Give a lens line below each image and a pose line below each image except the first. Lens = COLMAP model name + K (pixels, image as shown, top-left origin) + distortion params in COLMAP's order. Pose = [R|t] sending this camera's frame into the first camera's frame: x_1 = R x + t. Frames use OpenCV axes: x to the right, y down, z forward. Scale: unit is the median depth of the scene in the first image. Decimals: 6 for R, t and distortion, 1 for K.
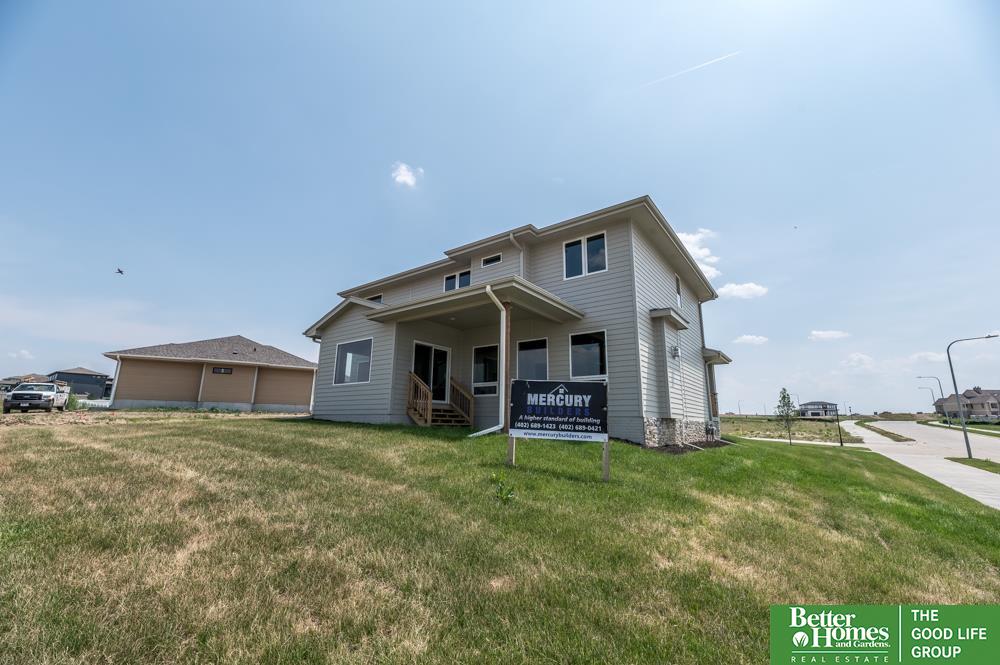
lens RADIAL K [[401.2, 0, 501.5], [0, 401.2, 335.4], [0, 0, 1]] dist [0.000593, -0.003576]
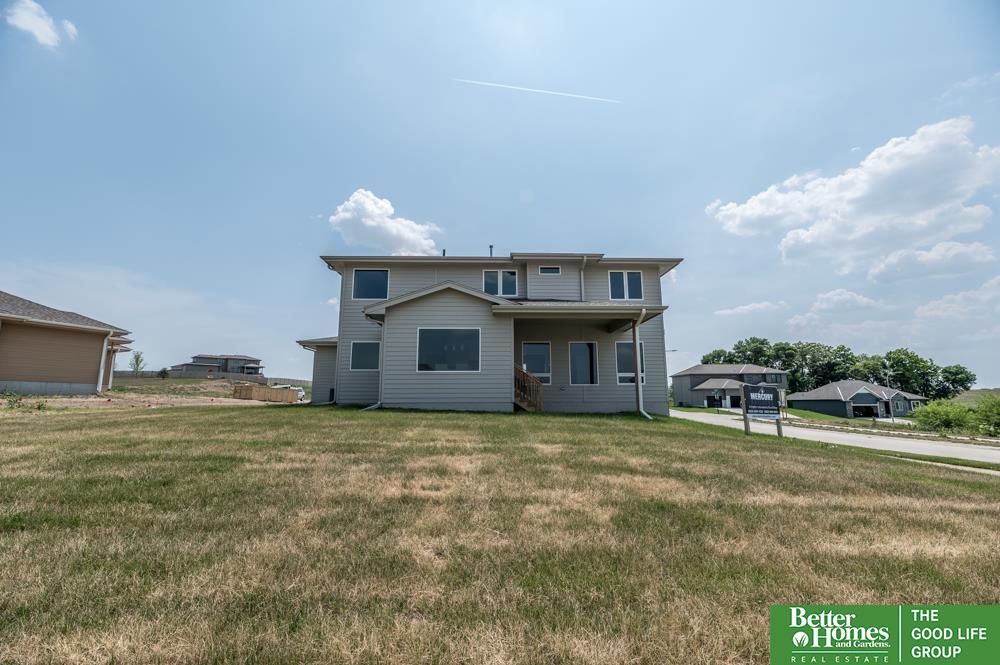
lens RADIAL K [[401.2, 0, 501.5], [0, 401.2, 335.4], [0, 0, 1]] dist [0.000593, -0.003576]
pose [[0.803362, 0.096754, 0.587578, -0.904631], [-0.123262, 0.992361, 0.005121, 0.014130], [-0.582594, -0.076540, 0.809151, 0.137208]]
